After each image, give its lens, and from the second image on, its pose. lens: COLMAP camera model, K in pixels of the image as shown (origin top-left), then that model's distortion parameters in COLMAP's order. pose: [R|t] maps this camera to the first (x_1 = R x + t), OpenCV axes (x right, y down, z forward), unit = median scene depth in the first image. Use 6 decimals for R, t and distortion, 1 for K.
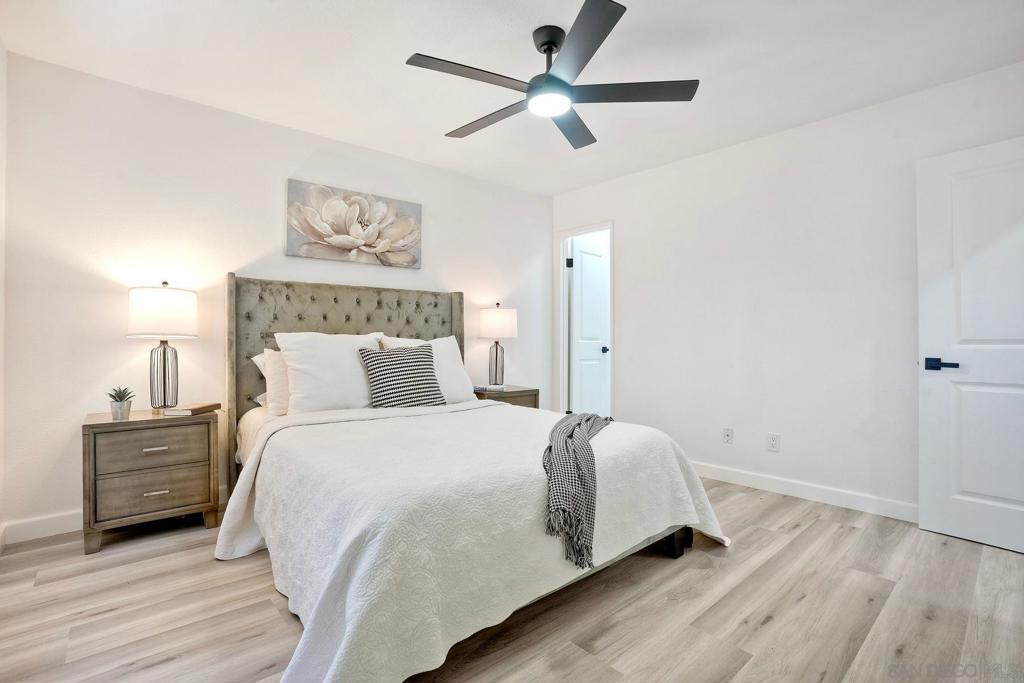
lens RADIAL K [[487.2, 0, 505.7], [0, 487.2, 343.7], [0, 0, 1]] dist [-0.053714, 0.000877]
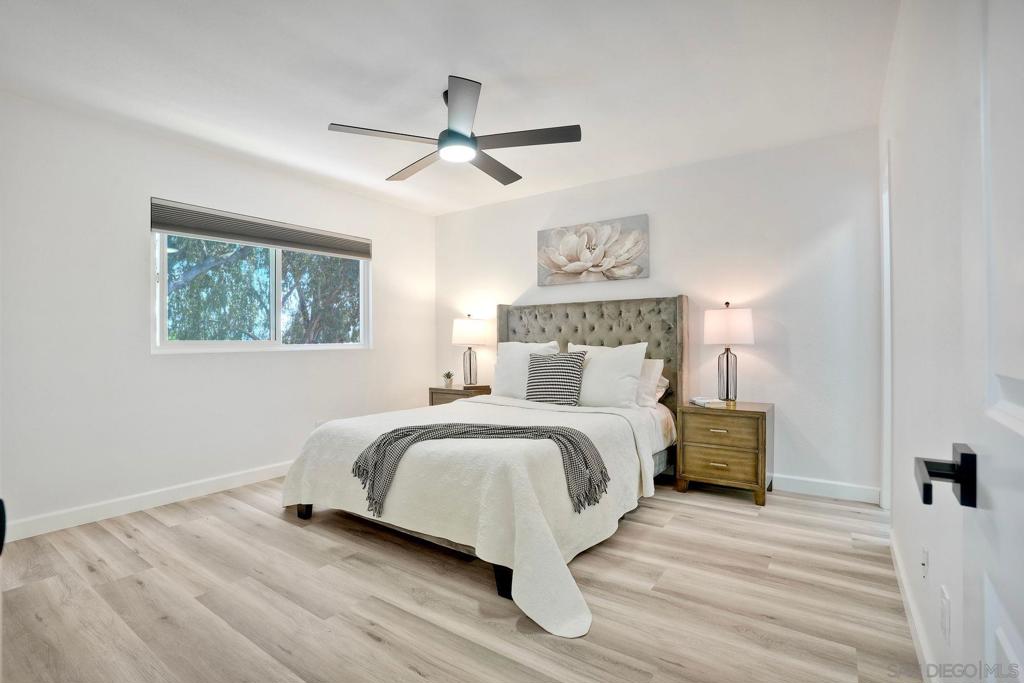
lens RADIAL K [[487.2, 0, 505.3], [0, 487.2, 339.4], [0, 0, 1]] dist [-0.053714, 0.000877]
pose [[0.217167, -0.014579, -0.976026, 0.836826], [-0.010448, 0.999796, -0.017258, -0.003748], [0.976079, 0.013945, 0.216971, 0.555550]]
